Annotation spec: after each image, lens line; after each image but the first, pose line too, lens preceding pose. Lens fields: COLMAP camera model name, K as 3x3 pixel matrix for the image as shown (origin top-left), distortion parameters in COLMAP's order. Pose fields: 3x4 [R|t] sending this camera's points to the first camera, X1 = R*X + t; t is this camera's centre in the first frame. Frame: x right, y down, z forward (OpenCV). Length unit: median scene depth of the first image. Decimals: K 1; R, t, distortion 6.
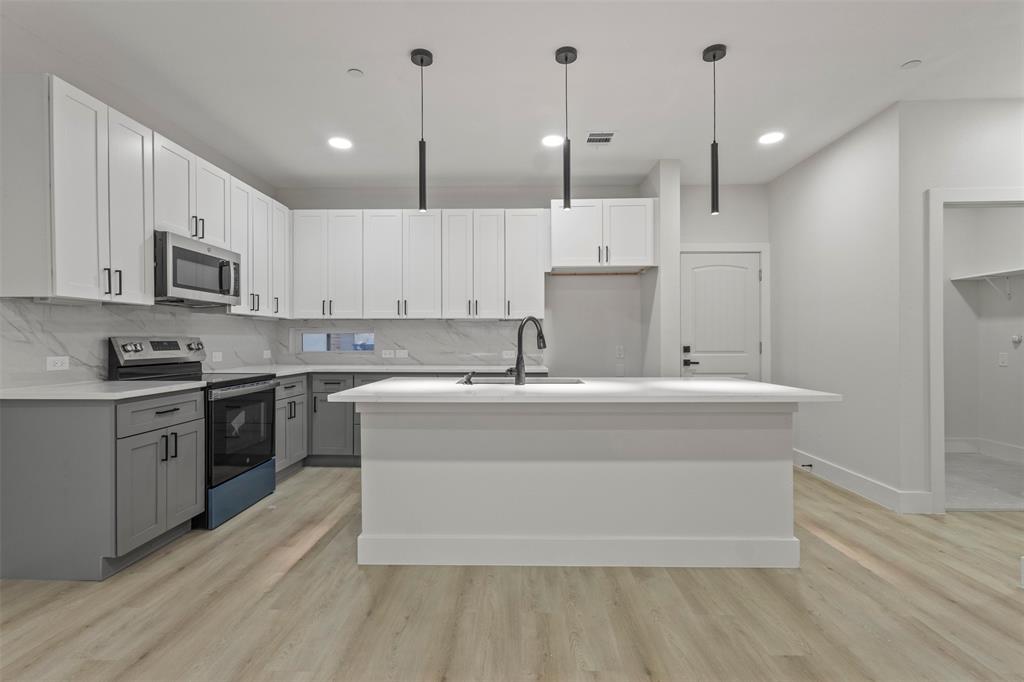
lens RADIAL K [[473.4, 0, 507.7], [0, 473.4, 344.6], [0, 0, 1]] dist [0.000310, 0.000112]
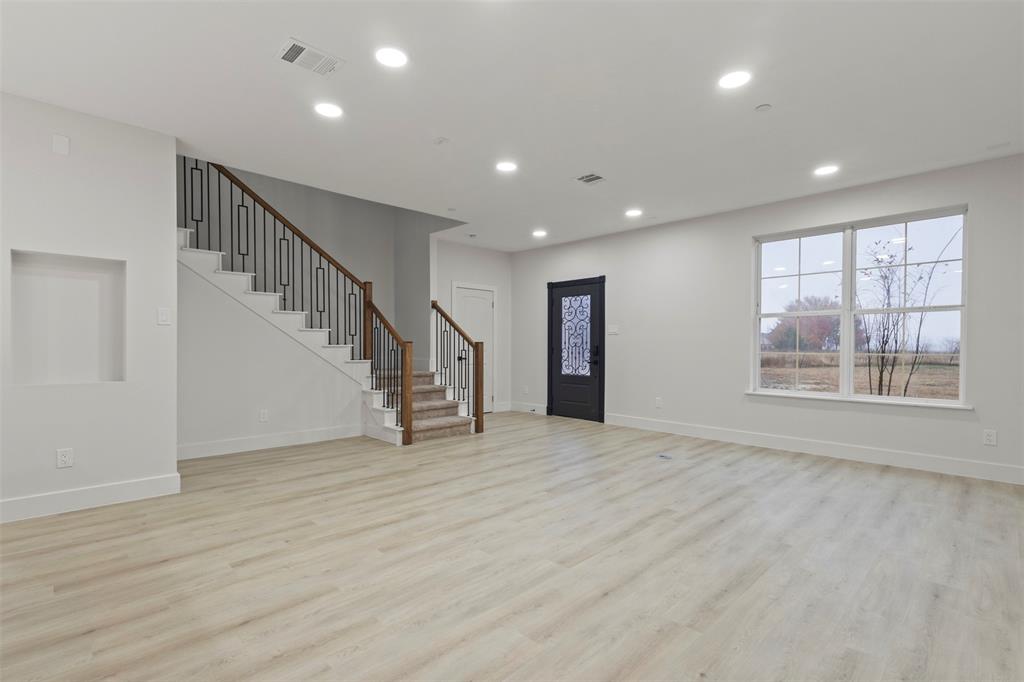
lens RADIAL K [[473.4, 0, 510.7], [0, 473.4, 355.0], [0, 0, 1]] dist [0.000310, 0.000112]
pose [[-0.716260, -0.016516, 0.697638, -0.671997], [-0.000788, 0.999738, 0.022860, -0.005497], [-0.697833, 0.015824, -0.716086, 0.601557]]
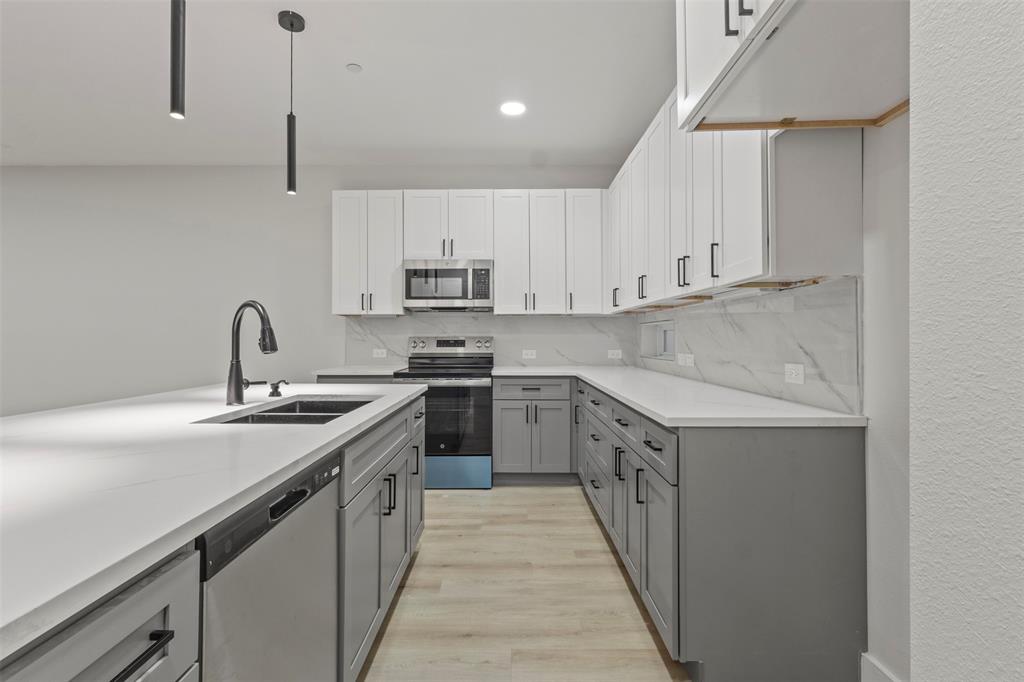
lens RADIAL K [[473.4, 0, 508.2], [0, 473.4, 336.0], [0, 0, 1]] dist [0.000310, 0.000112]
pose [[0.025710, -0.008067, -0.999637, 0.622700], [-0.008202, 0.999932, -0.008280, -0.009216], [0.999636, 0.008412, 0.025642, 1.214237]]
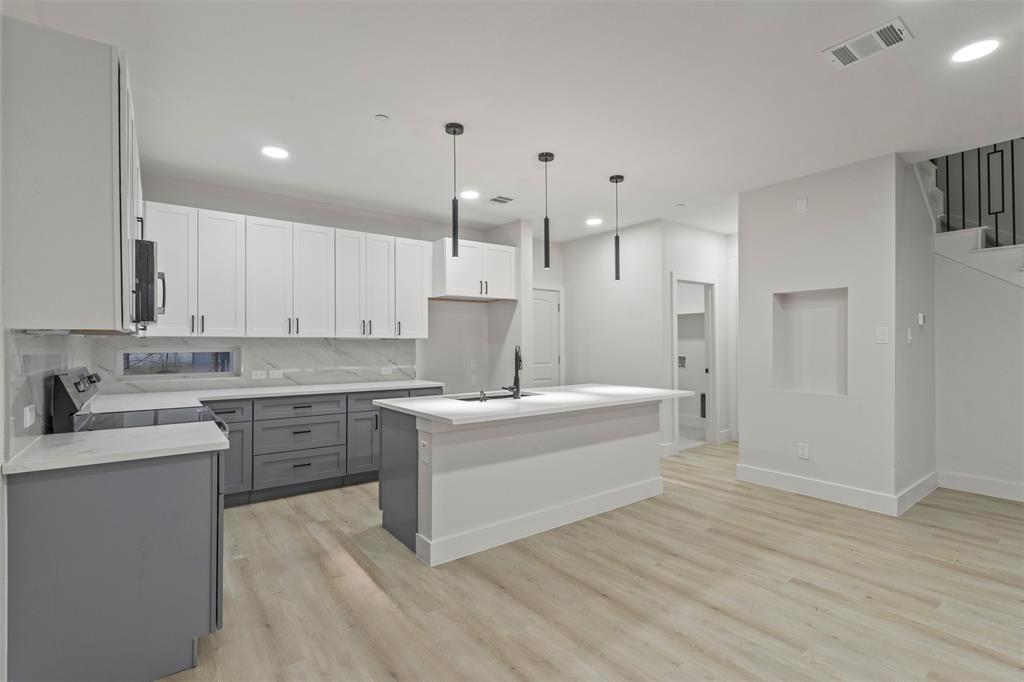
lens RADIAL K [[473.4, 0, 508.6], [0, 473.4, 343.8], [0, 0, 1]] dist [0.000310, 0.000112]
pose [[0.787745, -0.001439, 0.616000, -0.705252], [0.005701, 0.999971, -0.004955, -0.053561], [-0.615975, 0.007415, 0.787731, -0.012604]]
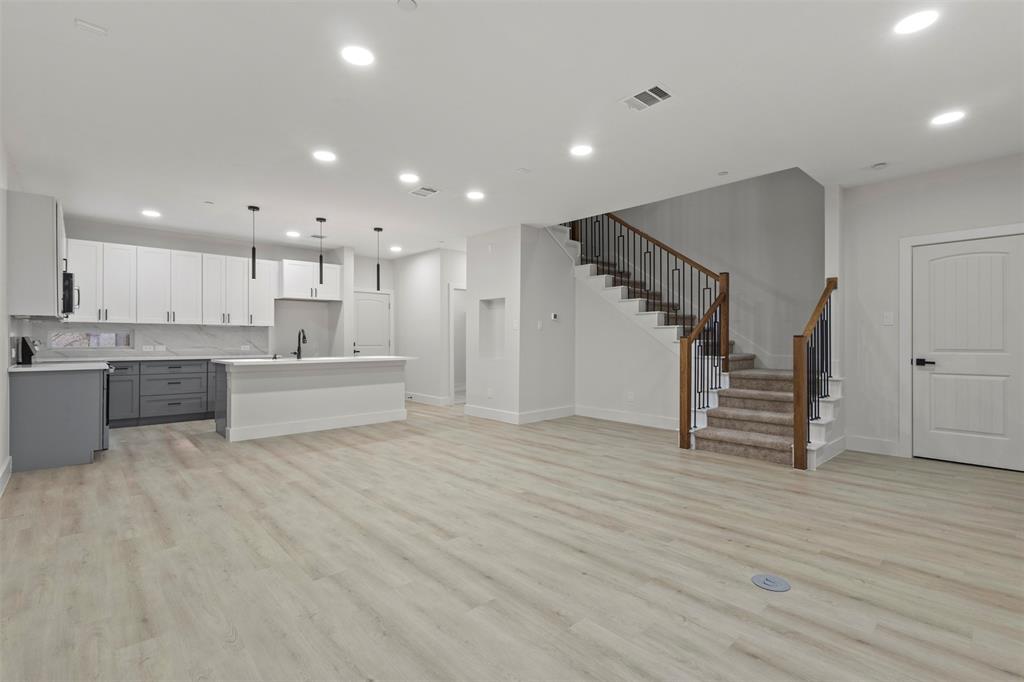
lens RADIAL K [[473.4, 0, 511.7], [0, 473.4, 342.8], [0, 0, 1]] dist [0.000310, 0.000112]
pose [[0.720849, -0.001667, 0.693090, -0.724812], [0.001300, 0.999999, 0.001053, 0.004872], [-0.693091, 0.000142, 0.720850, -1.200997]]
